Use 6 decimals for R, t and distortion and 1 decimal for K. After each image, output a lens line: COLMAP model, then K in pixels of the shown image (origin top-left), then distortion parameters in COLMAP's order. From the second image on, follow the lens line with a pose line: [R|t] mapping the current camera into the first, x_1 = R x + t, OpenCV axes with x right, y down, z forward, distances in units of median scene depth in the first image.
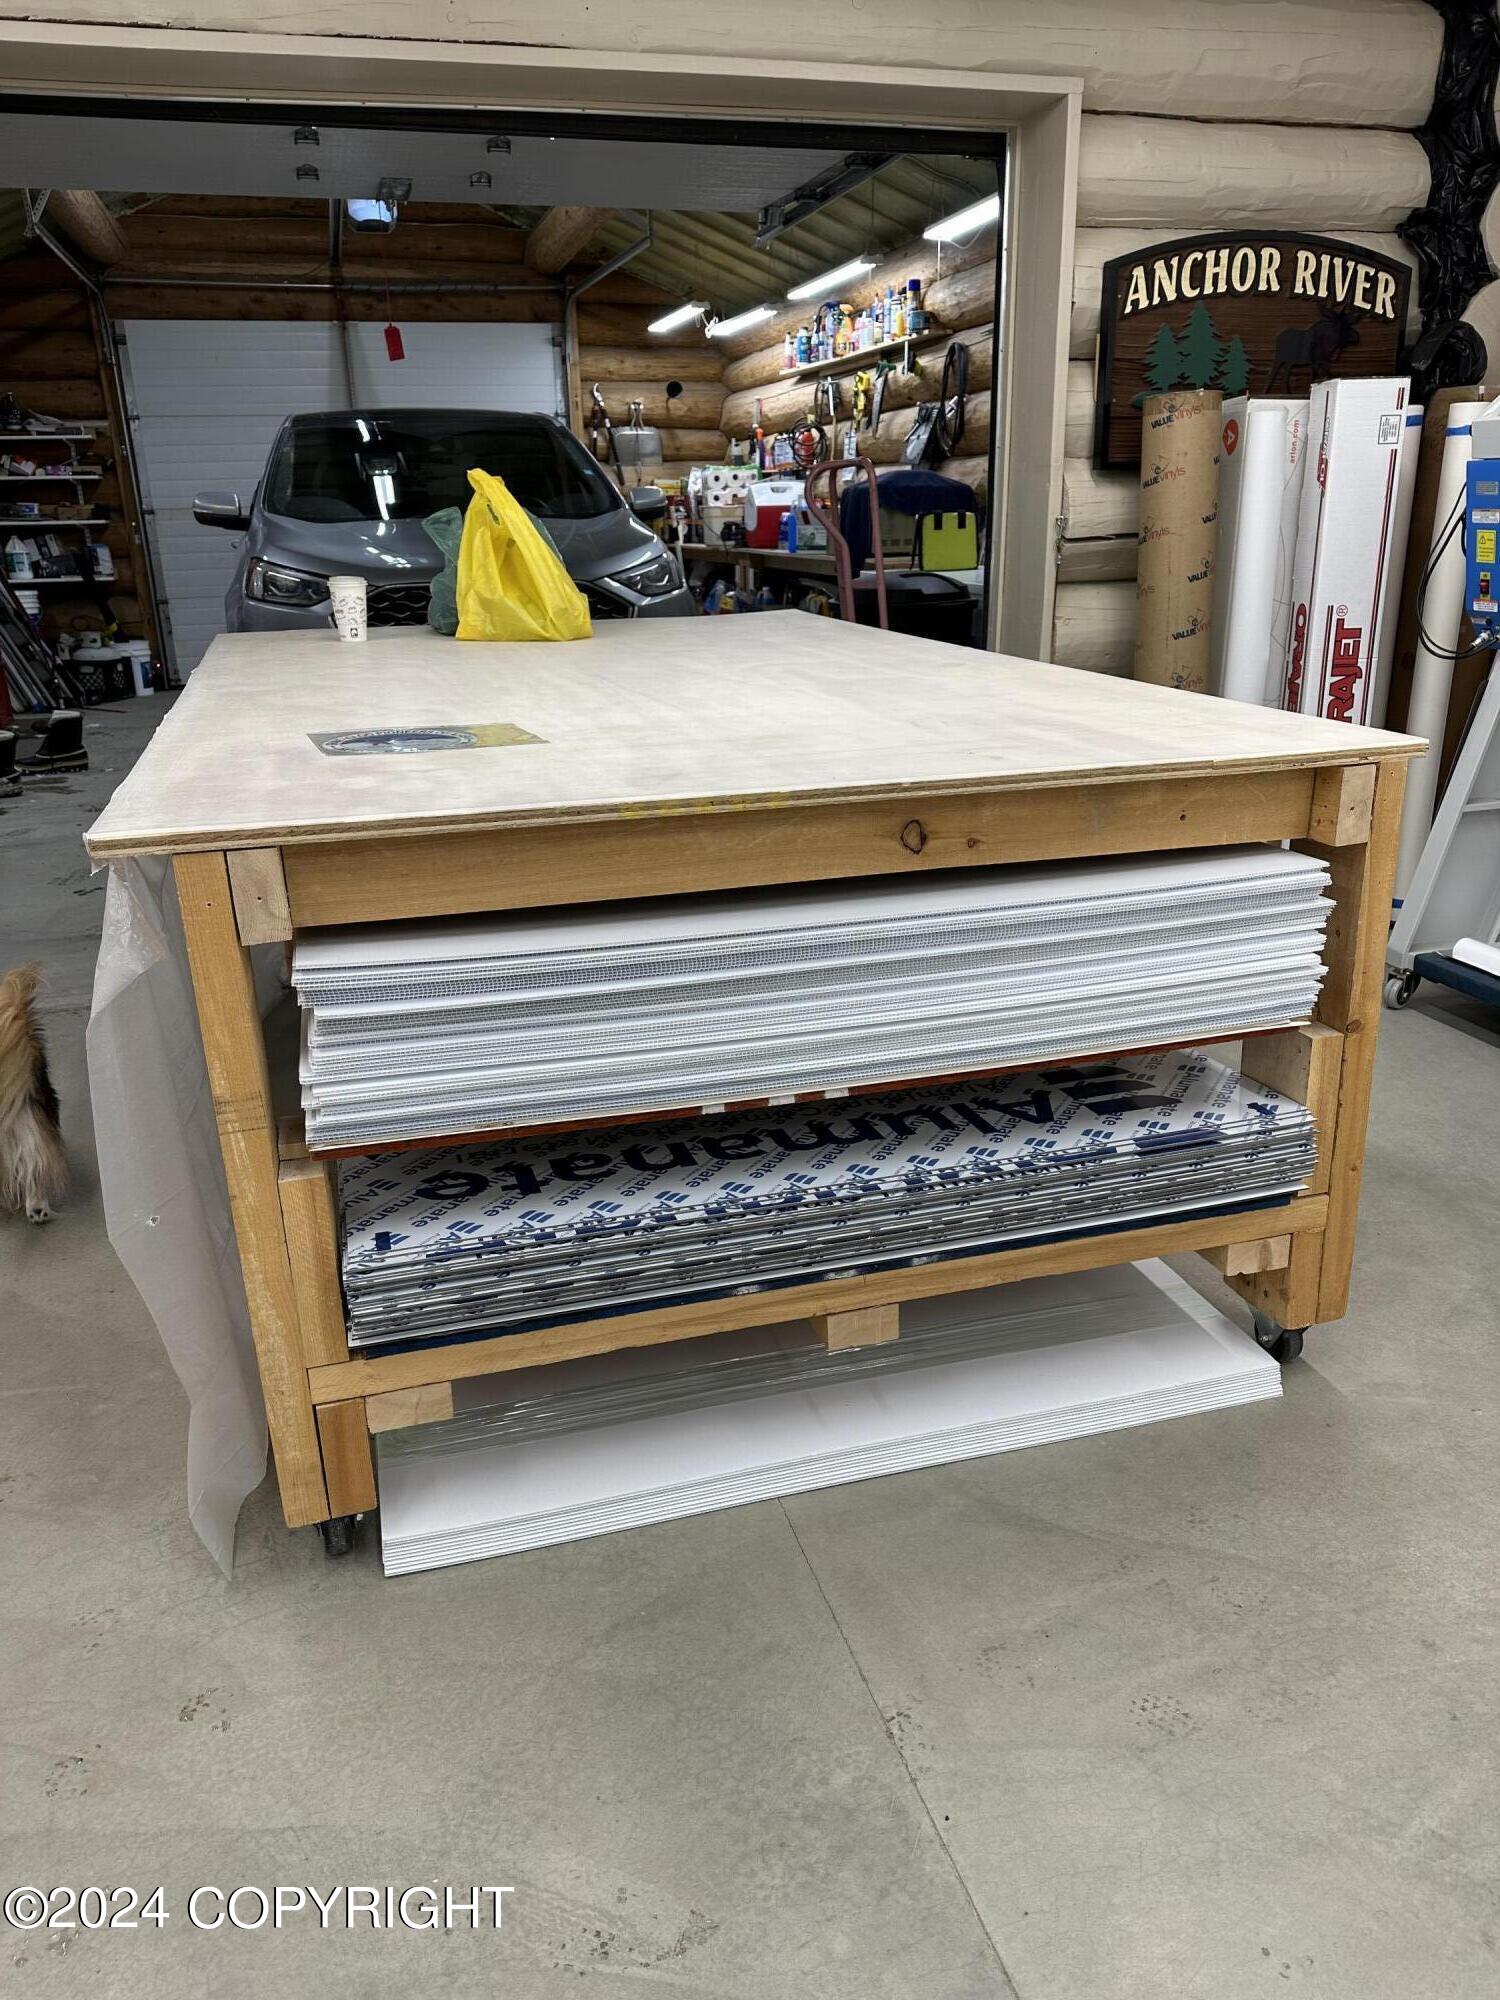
lens RADIAL K [[1423.1, 0, 750.0], [0, 1423.1, 1000.0], [0, 0, 1]] dist [0.008296, -0.010871]
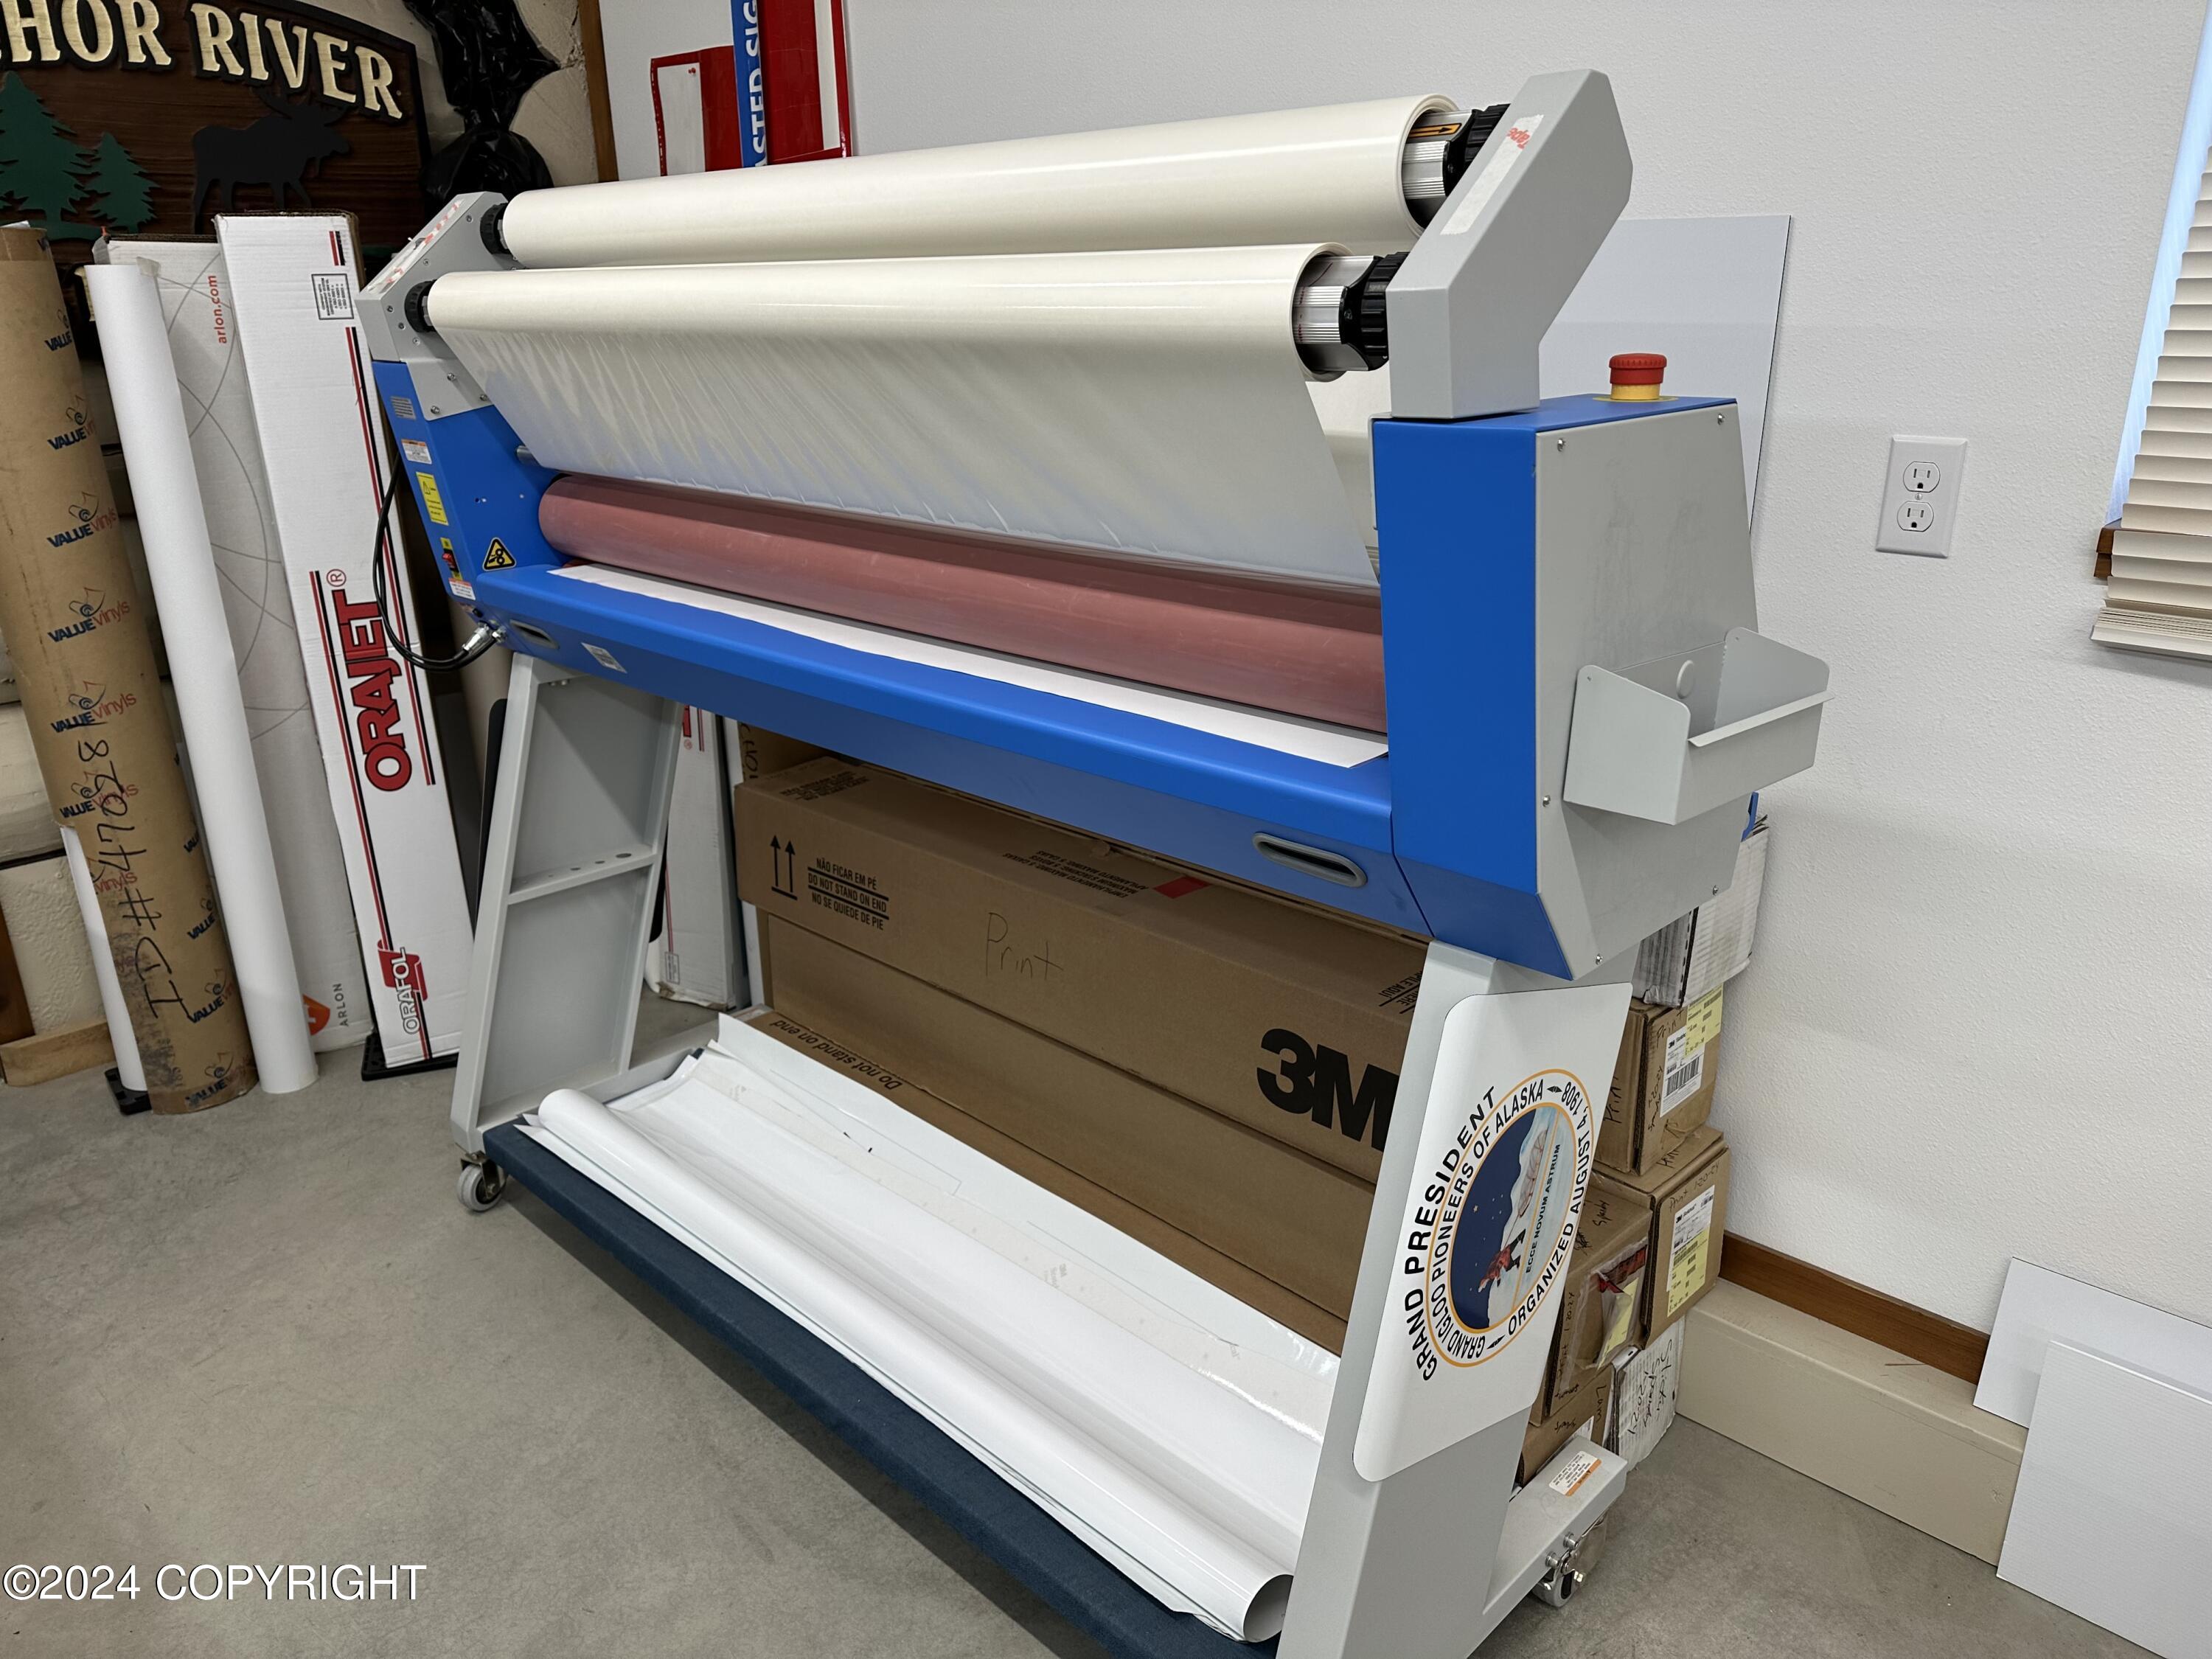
lens RADIAL K [[1564.8, 0, 1100.4], [0, 1564.8, 820.6], [0, 0, 1]] dist [0.003315, -0.005558]
pose [[0.876011, -0.151097, 0.458012, 0.366665], [0.156973, 0.987275, 0.025468, -0.127739], [-0.456031, 0.049585, 0.888581, 0.228481]]
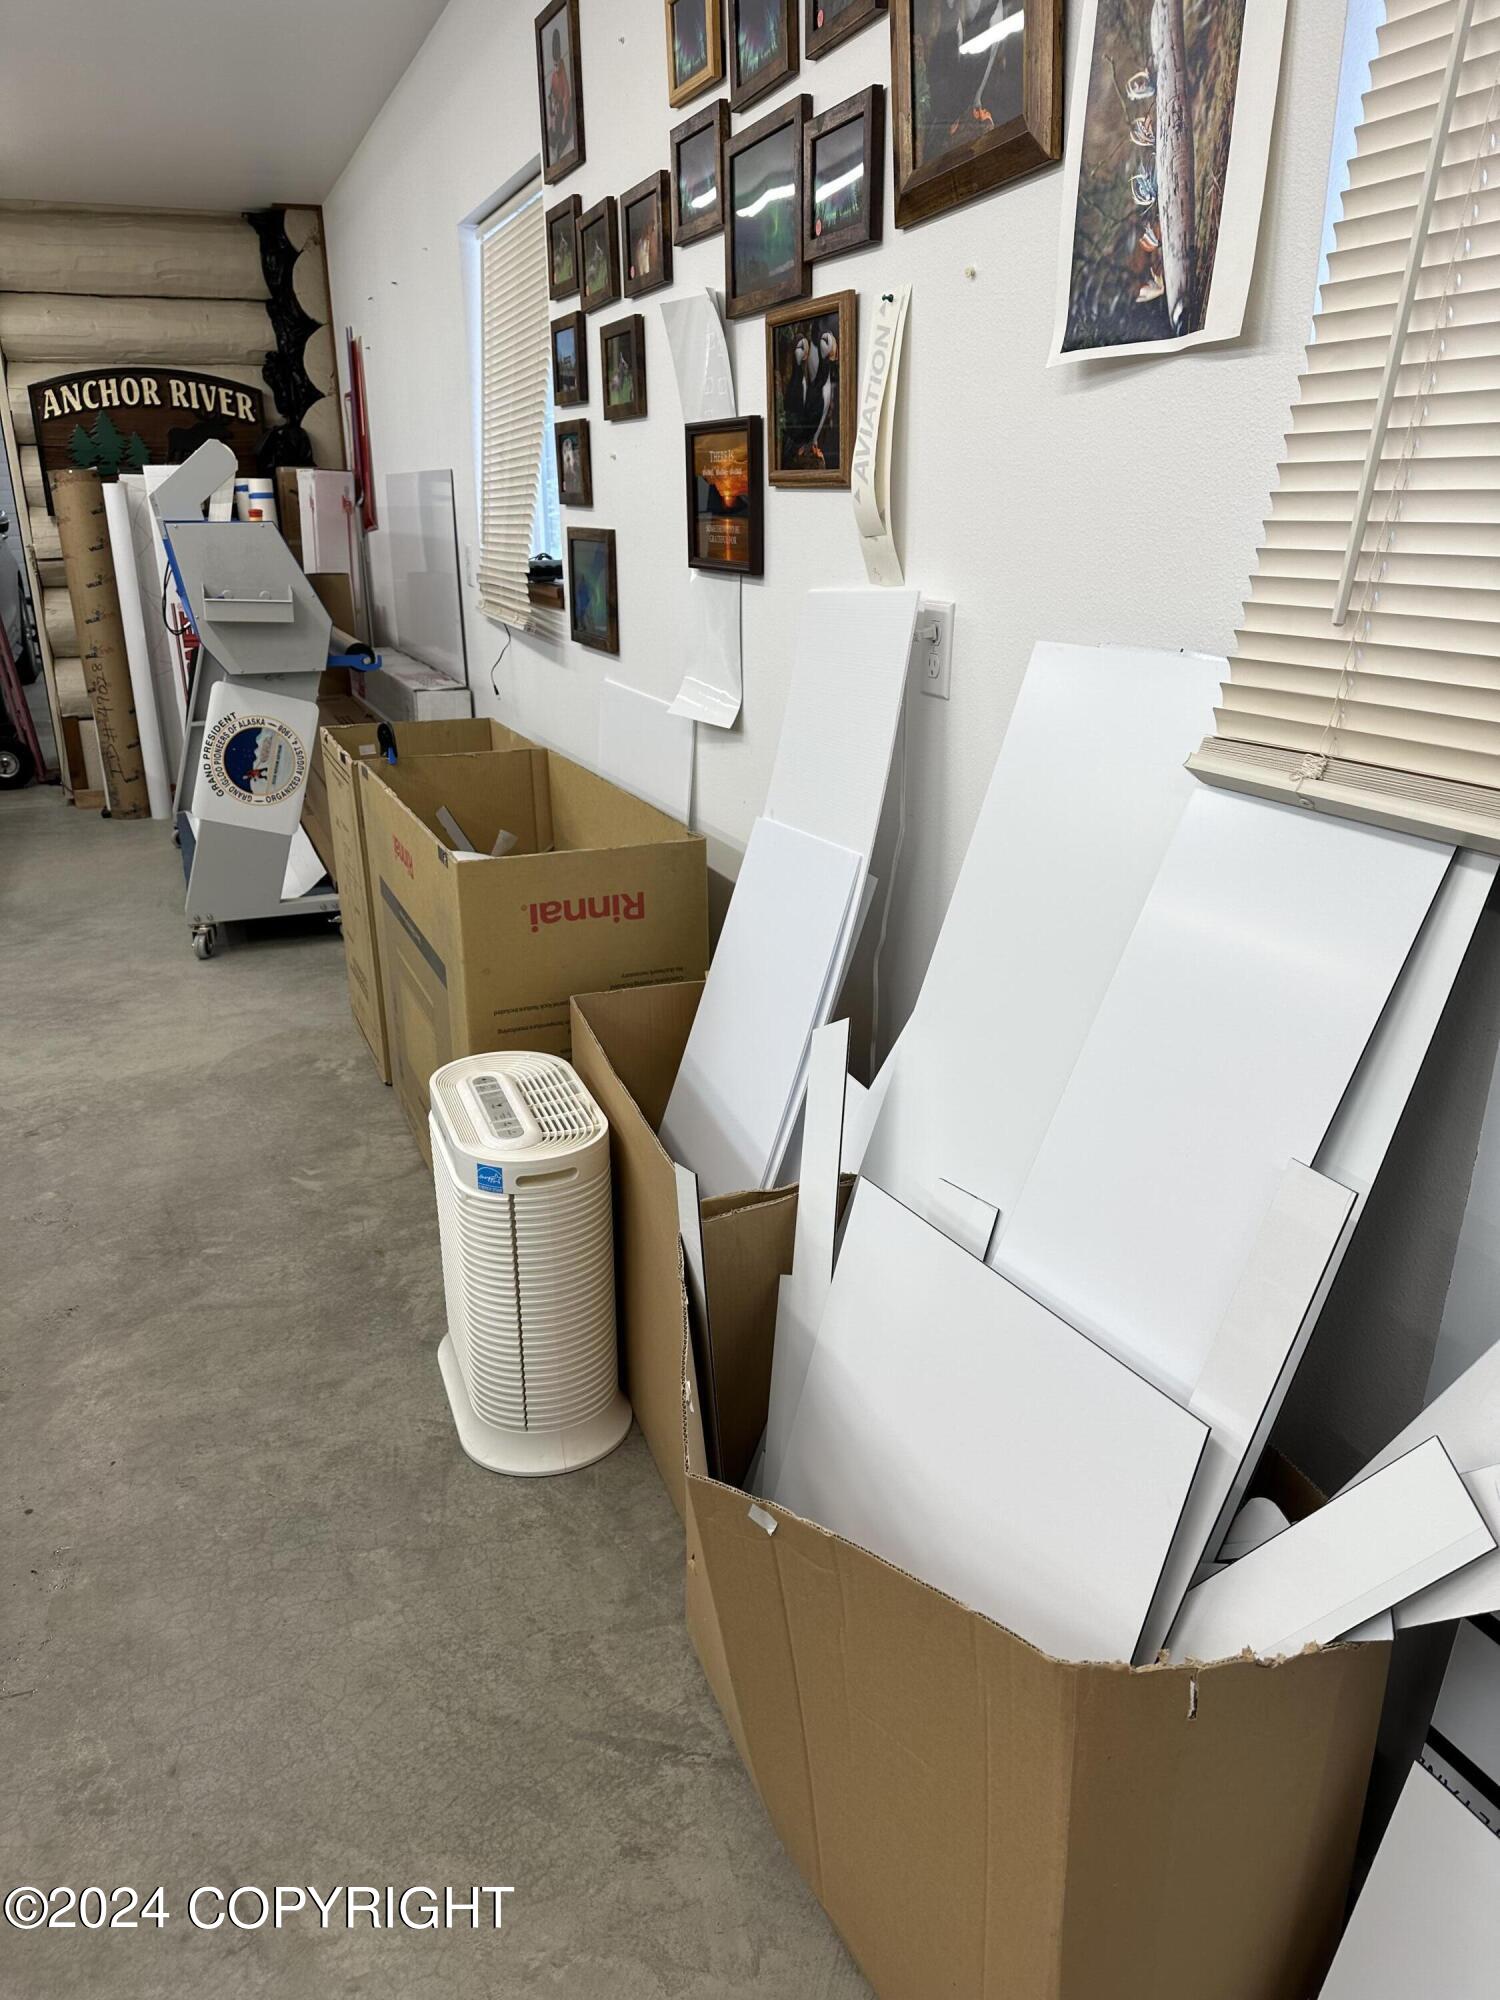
lens RADIAL K [[1414.8, 0, 750.0], [0, 1414.8, 1000.0], [0, 0, 1]] dist [0.003315, -0.005558]
pose [[0.995896, -0.019647, 0.088346, 0.877350], [0.019953, 0.999798, -0.002590, 0.180927], [-0.088278, 0.004342, 0.996086, -0.622587]]
